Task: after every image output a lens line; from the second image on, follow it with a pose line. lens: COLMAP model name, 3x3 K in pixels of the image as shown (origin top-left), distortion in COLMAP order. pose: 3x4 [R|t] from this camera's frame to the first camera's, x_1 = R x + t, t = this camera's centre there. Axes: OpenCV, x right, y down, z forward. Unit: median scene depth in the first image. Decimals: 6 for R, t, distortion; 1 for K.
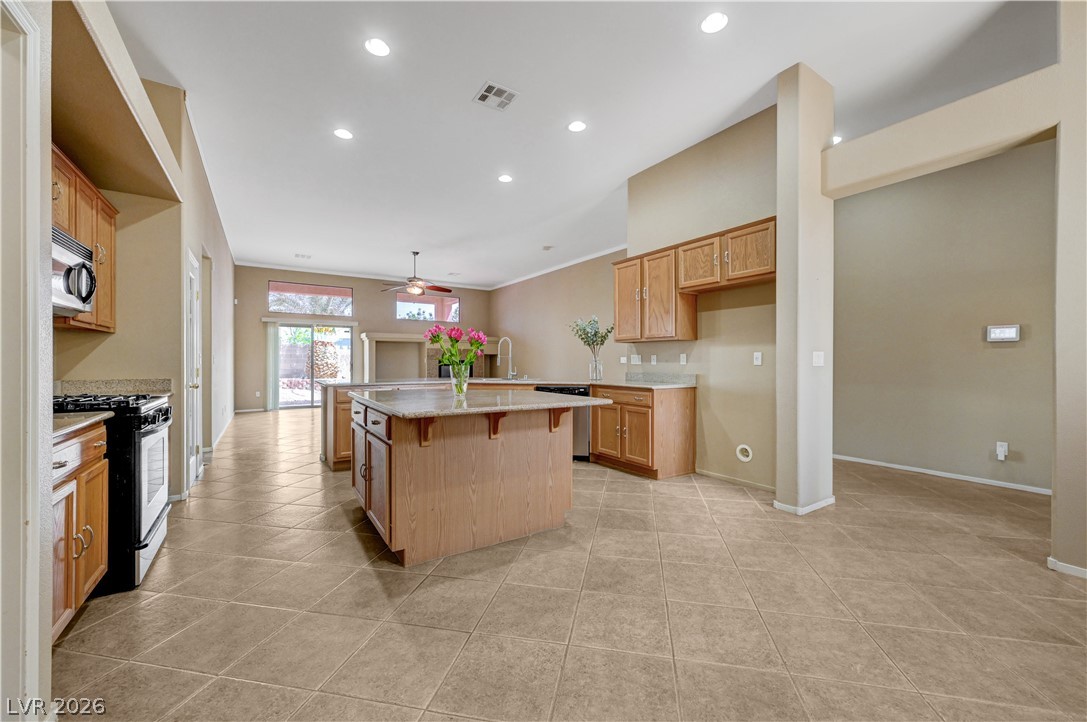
lens RADIAL K [[426.9, 0, 548.9], [0, 426.9, 360.7], [0, 0, 1]] dist [-0.001212, -0.000016]
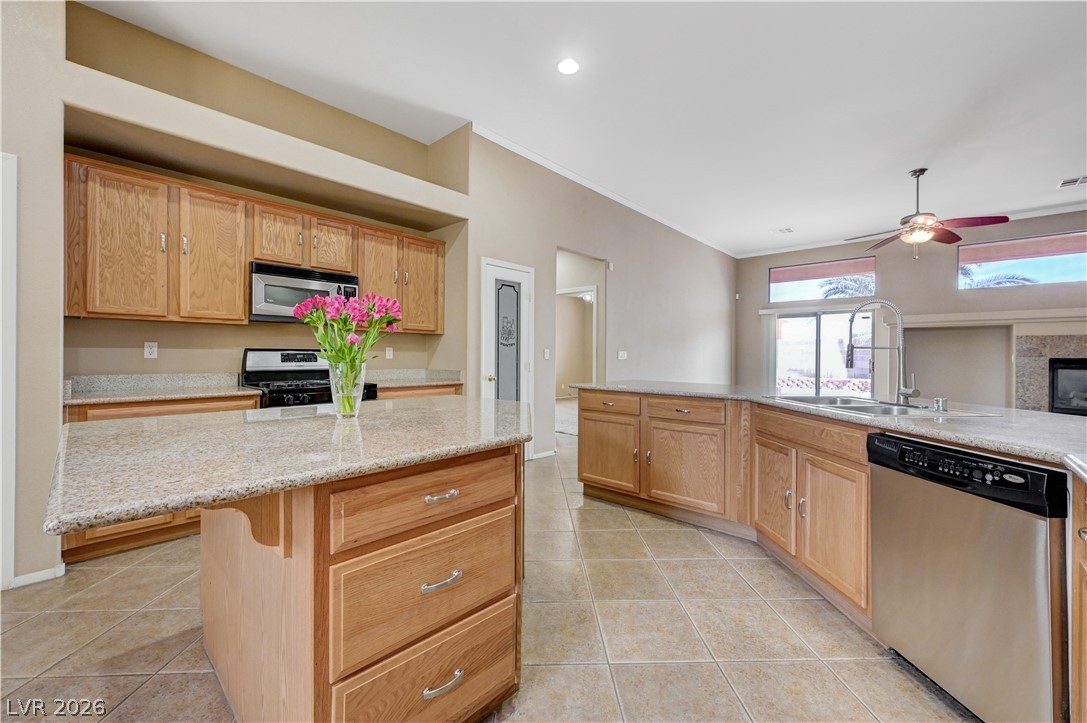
lens RADIAL K [[435.1, 0, 549.7], [0, 435.1, 355.7], [0, 0, 1]] dist [-0.001762, -0.000086]
pose [[0.241518, 0.000074, -0.970396, 0.218294], [-0.005757, 0.999983, -0.001356, 0.000451], [0.970379, 0.005914, 0.241514, 0.593198]]
